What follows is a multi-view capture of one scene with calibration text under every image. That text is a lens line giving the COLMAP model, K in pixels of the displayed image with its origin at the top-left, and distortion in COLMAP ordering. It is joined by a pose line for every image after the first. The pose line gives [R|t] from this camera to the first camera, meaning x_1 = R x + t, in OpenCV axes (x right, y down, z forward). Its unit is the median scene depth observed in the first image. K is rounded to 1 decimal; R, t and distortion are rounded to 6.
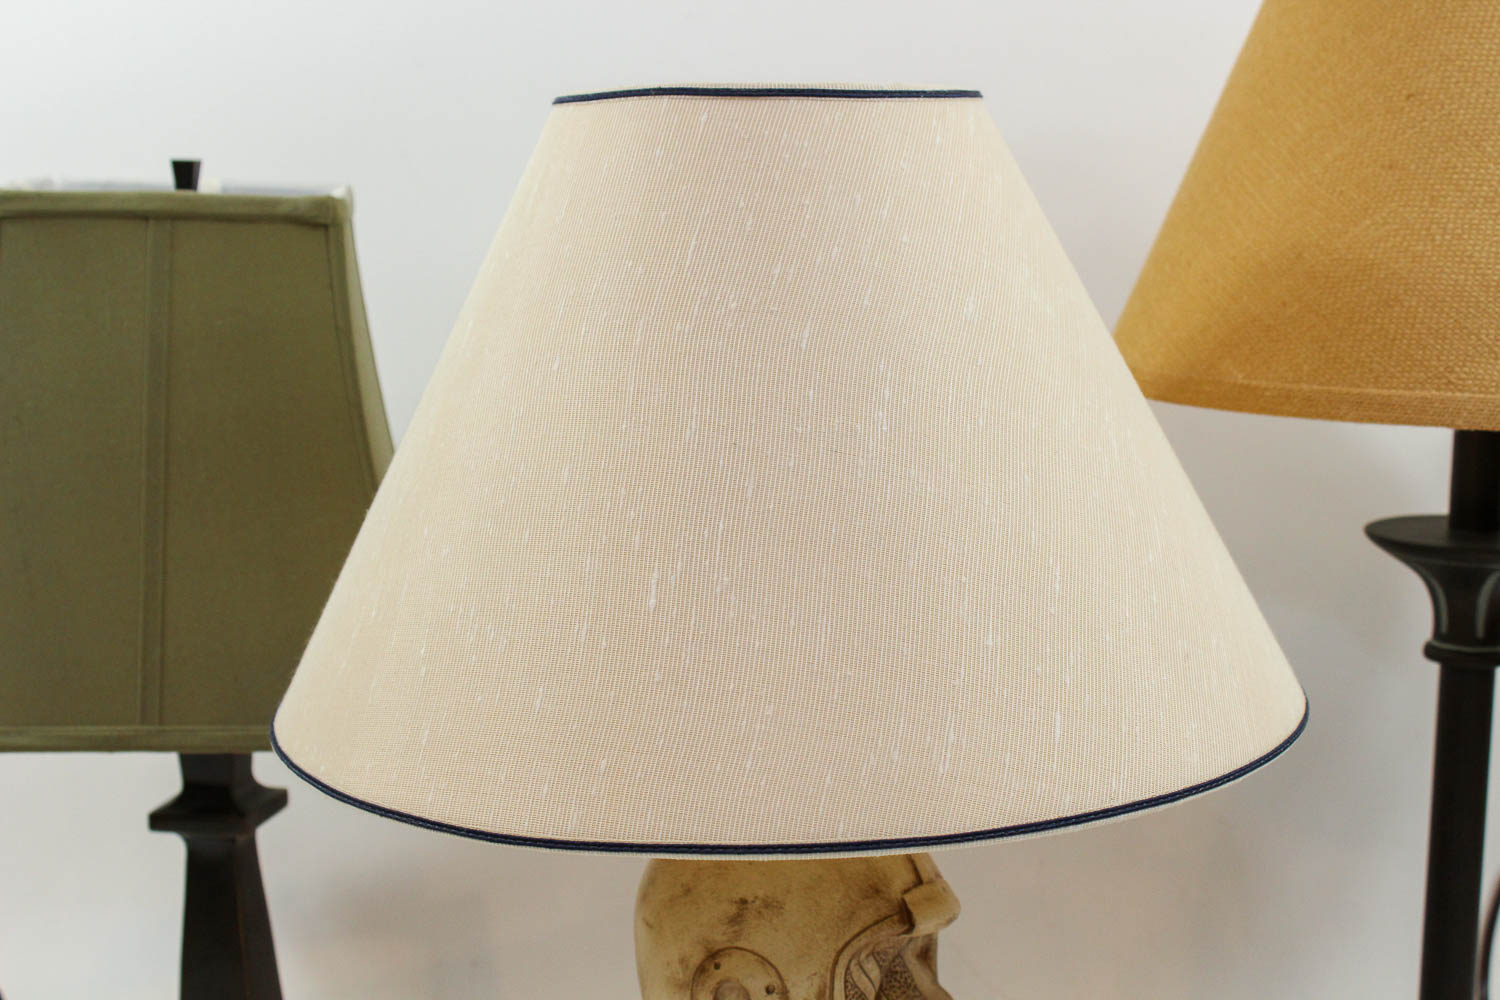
lens RADIAL K [[2191.3, 0, 711.6], [0, 2191.3, 483.7], [0, 0, 1]] dist [-0.015863, 0.000000]
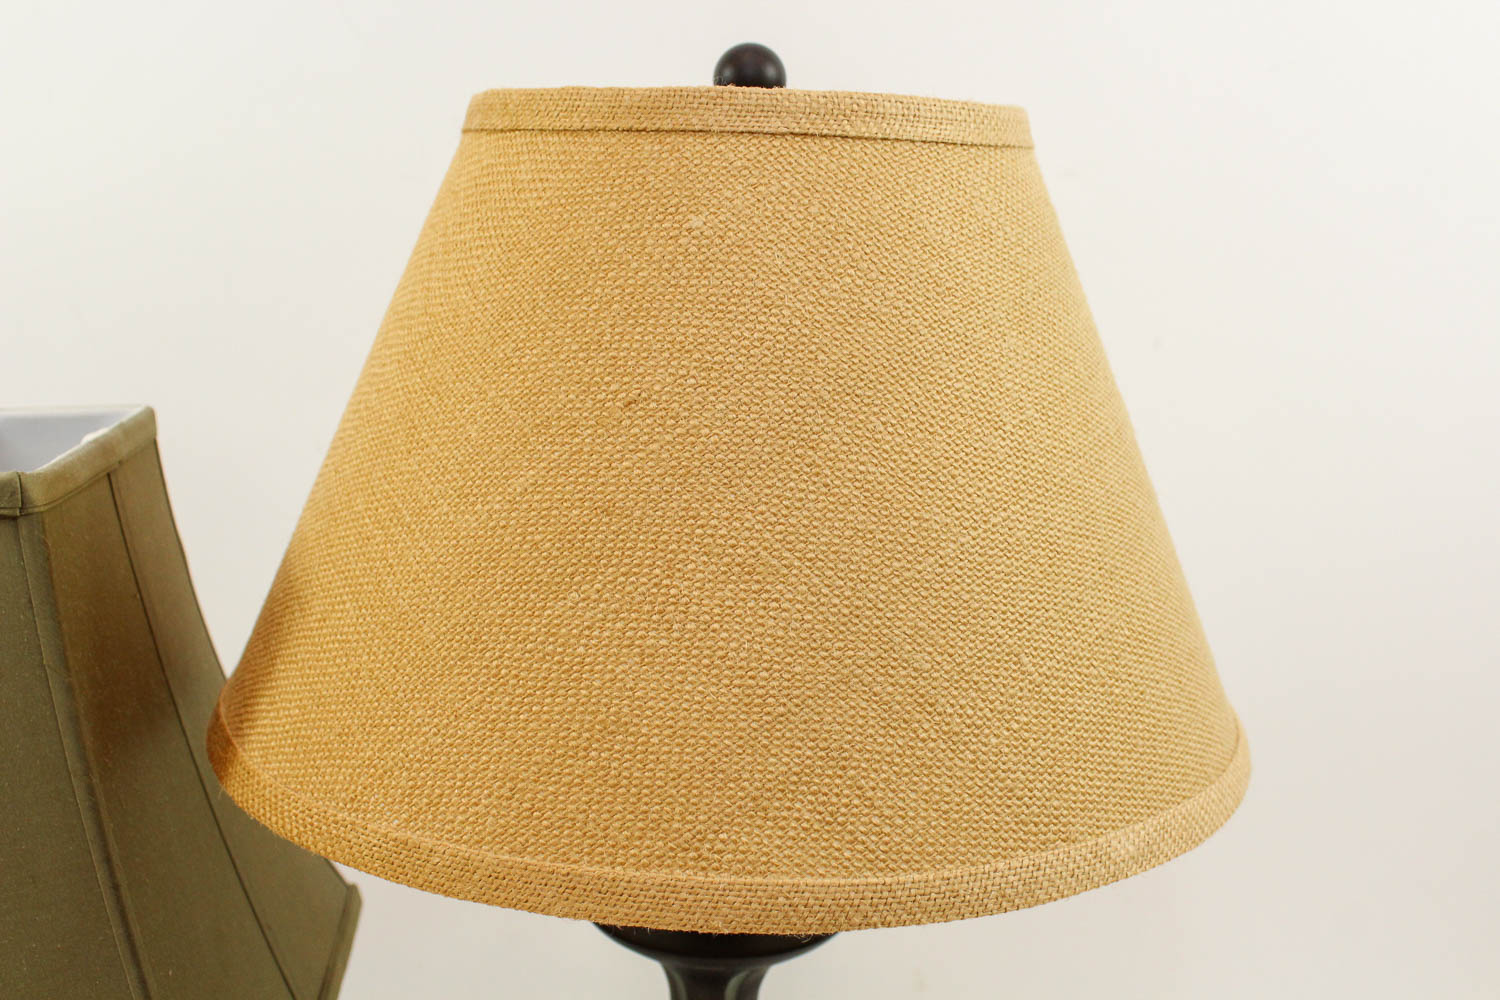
lens RADIAL K [[1732.0, 0, 754.0], [0, 1732.0, 505.0], [0, 0, 1]] dist [-0.120750, 0.000000]
pose [[0.923040, -0.033806, 0.383215, 0.153009], [0.022425, 0.999166, 0.034129, -0.167349], [-0.384049, -0.022909, 0.923028, 0.504867]]
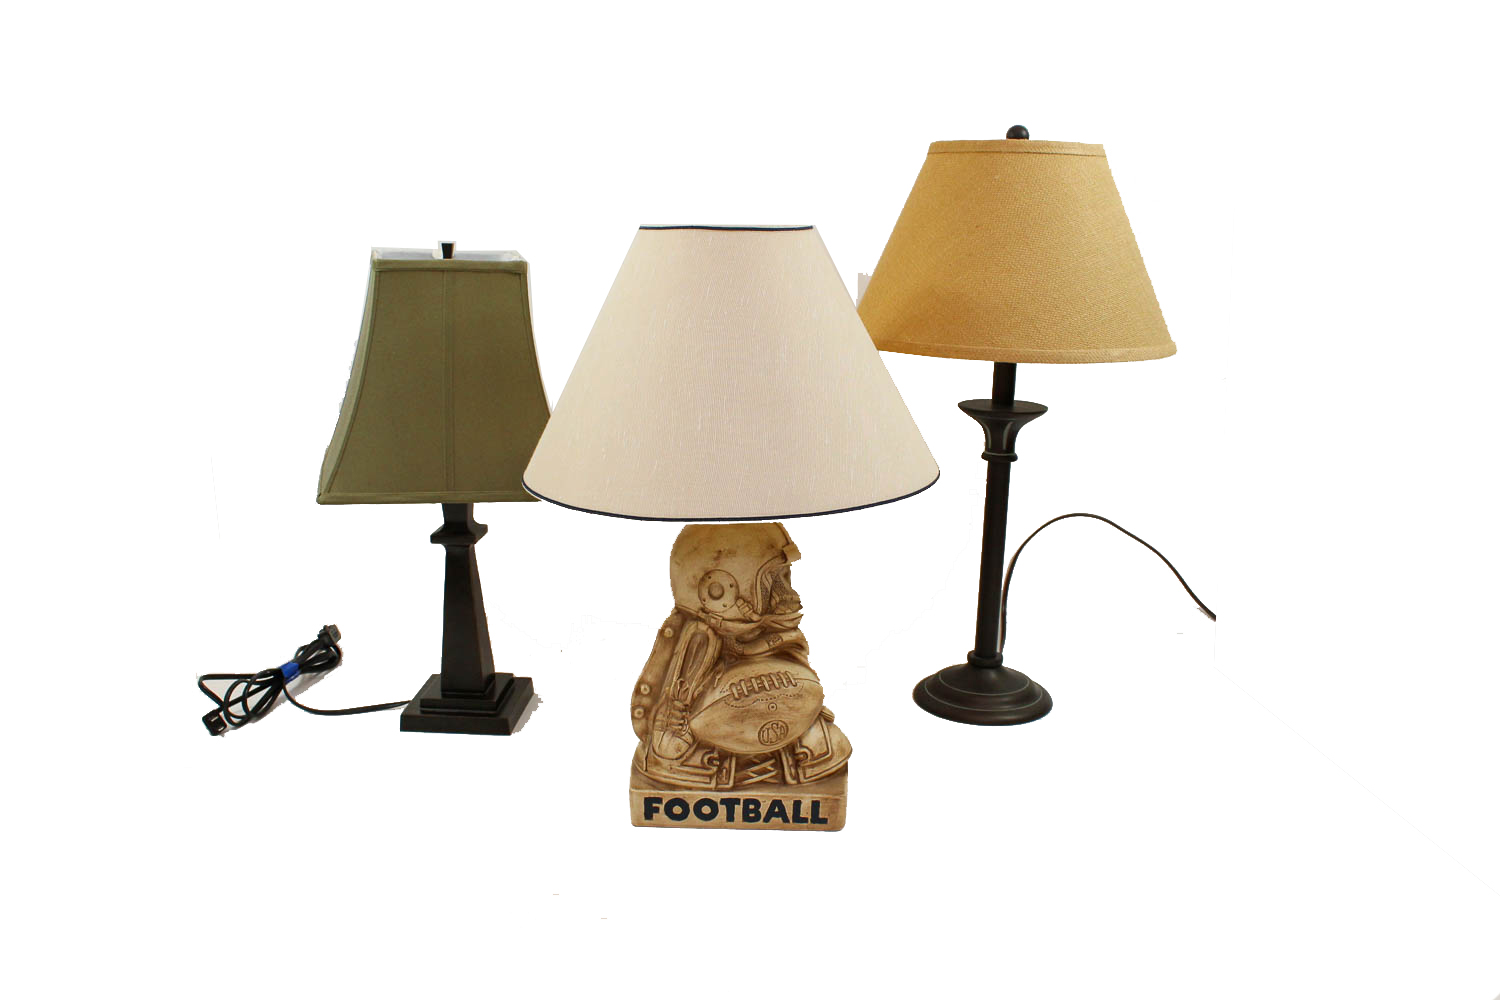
lens RADIAL K [[1298.8, 0, 747.2], [0, 1298.8, 490.0], [0, 0, 1]] dist [-0.142441, -0.001839]
pose [[0.989965, -0.014854, 0.140527, -0.147952], [0.004866, 0.997453, 0.071155, 0.014553], [-0.141226, -0.069757, 0.987517, -0.421864]]
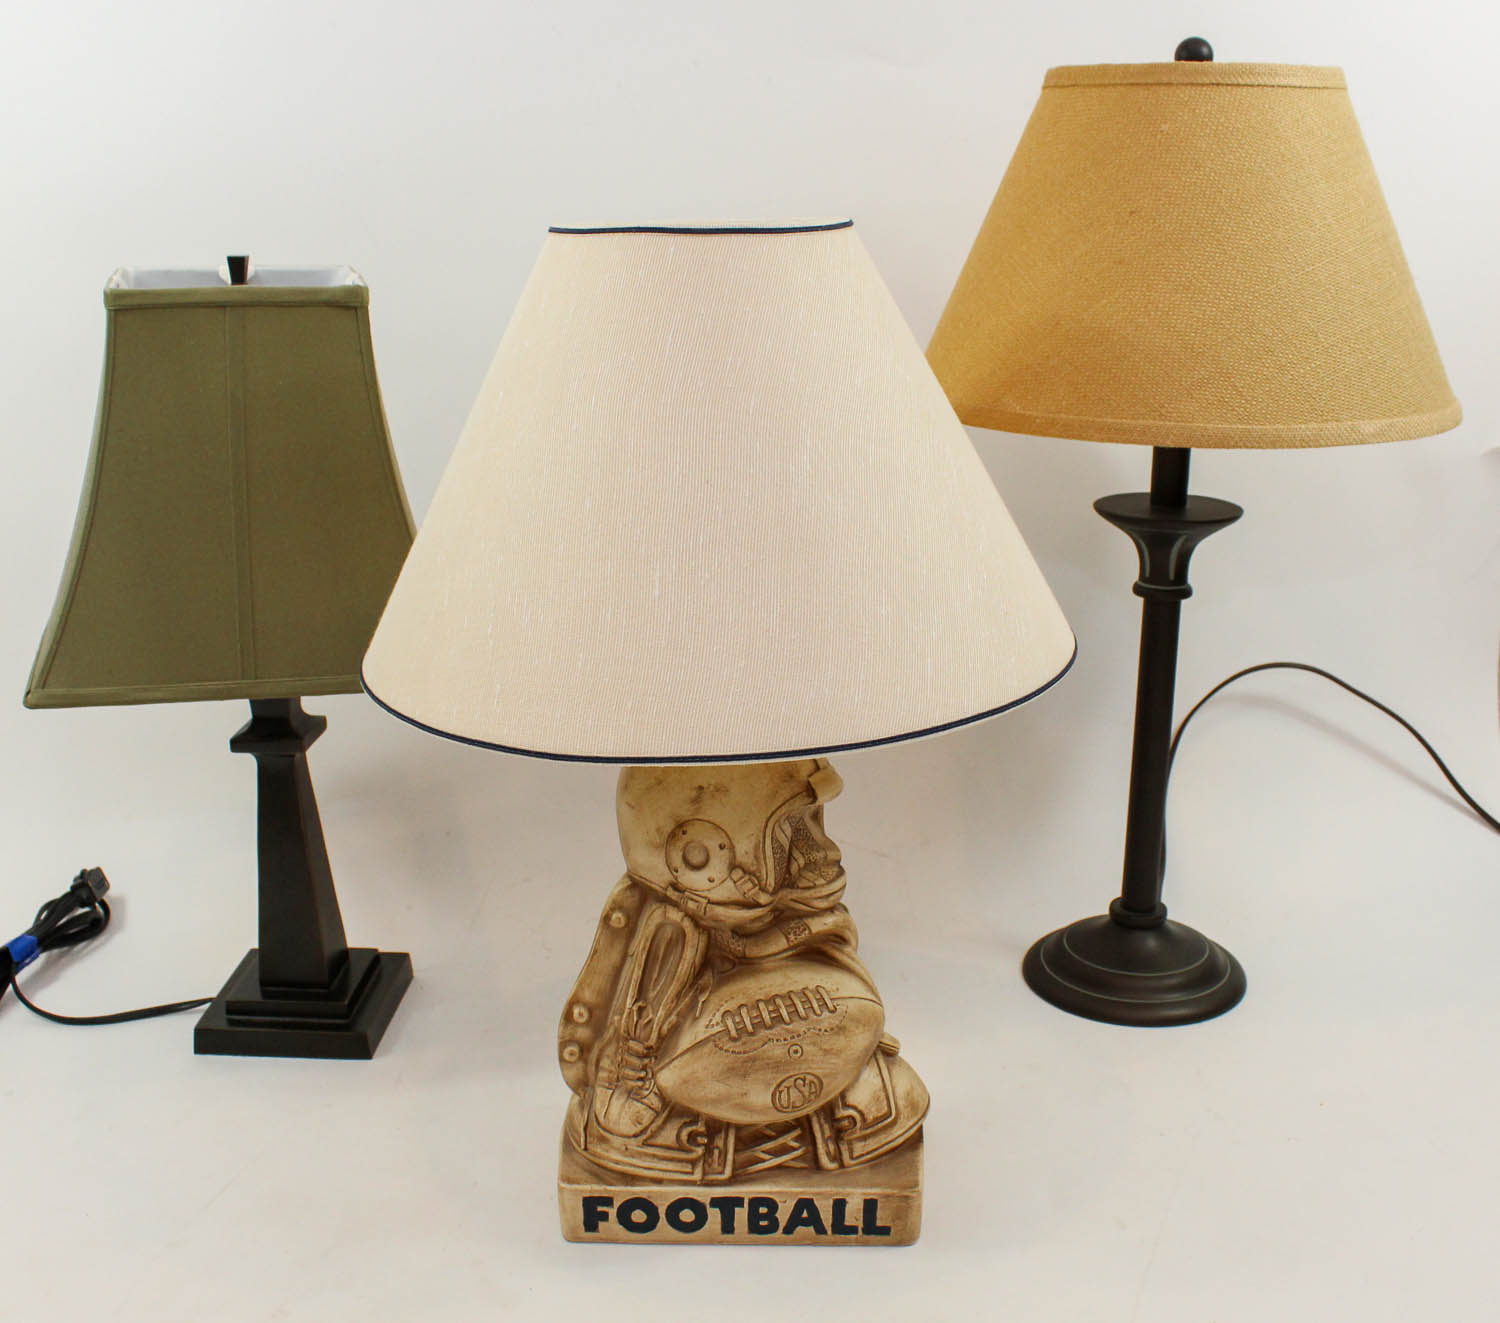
lens RADIAL K [[1775.8, 0, 755.5], [0, 1775.8, 666.3], [0, 0, 1]] dist [-0.131912, 0.000000]
pose [[0.989982, -0.040823, 0.135162, -0.096881], [0.022340, 0.990520, 0.135539, -0.044292], [-0.139413, -0.131162, 0.981509, -0.139122]]
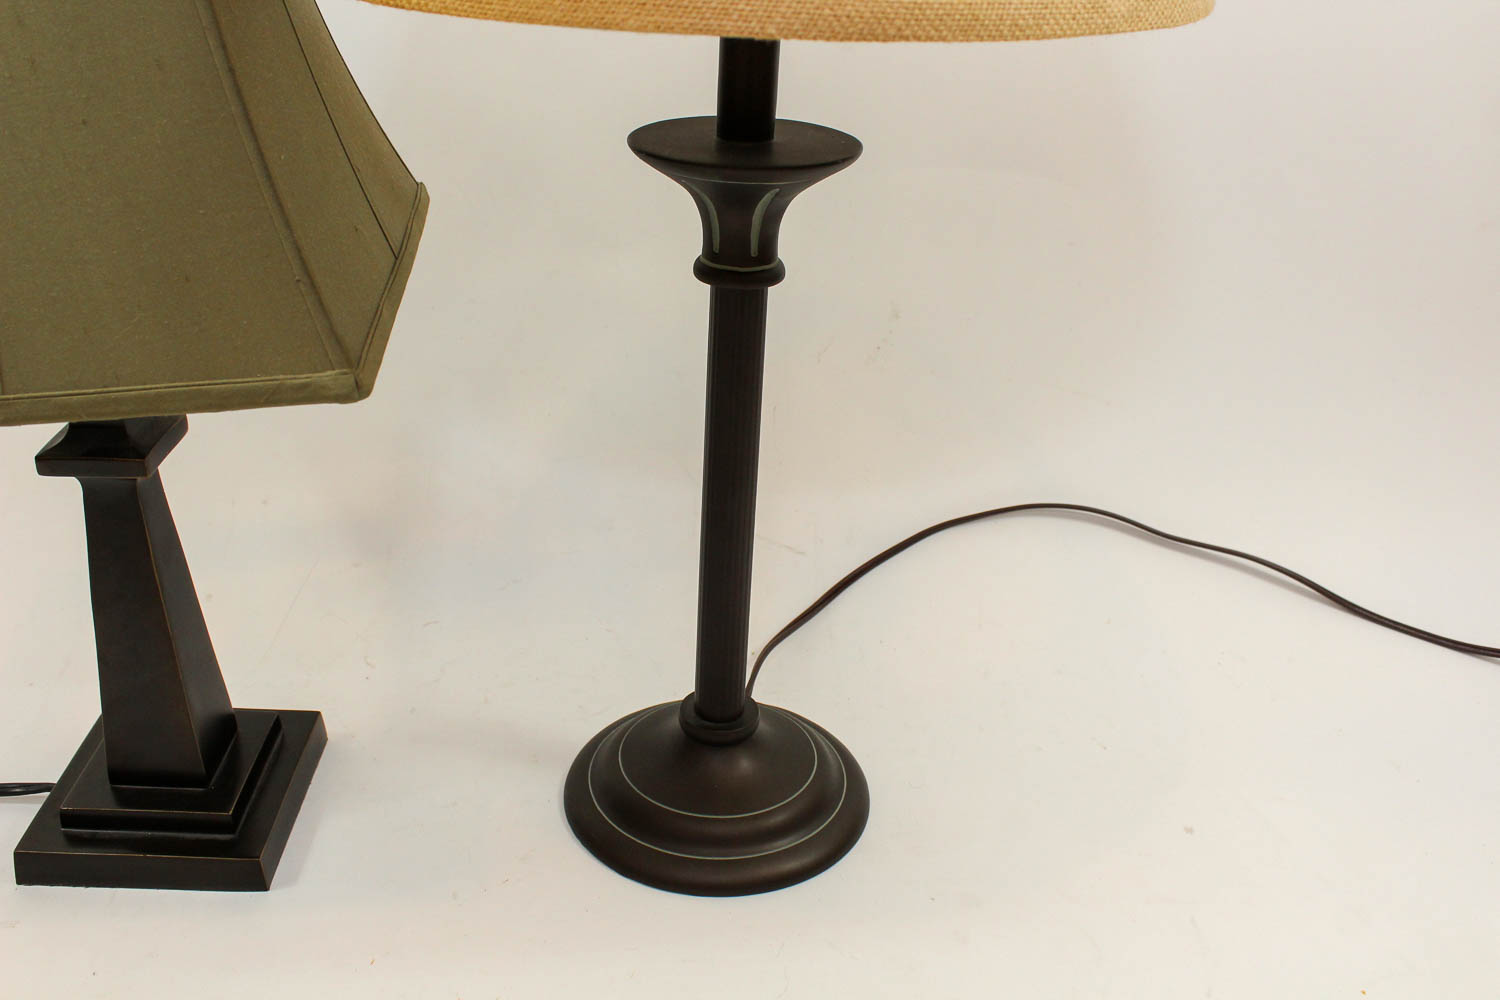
lens RADIAL K [[1451.4, 0, 755.7], [0, 1451.4, 504.3], [0, 0, 1]] dist [-0.106396, 0.000000]
pose [[0.914078, -0.144552, 0.378902, 0.121724], [0.019530, 0.948923, 0.314902, -0.027964], [-0.405068, -0.280445, 0.870213, 0.509726]]
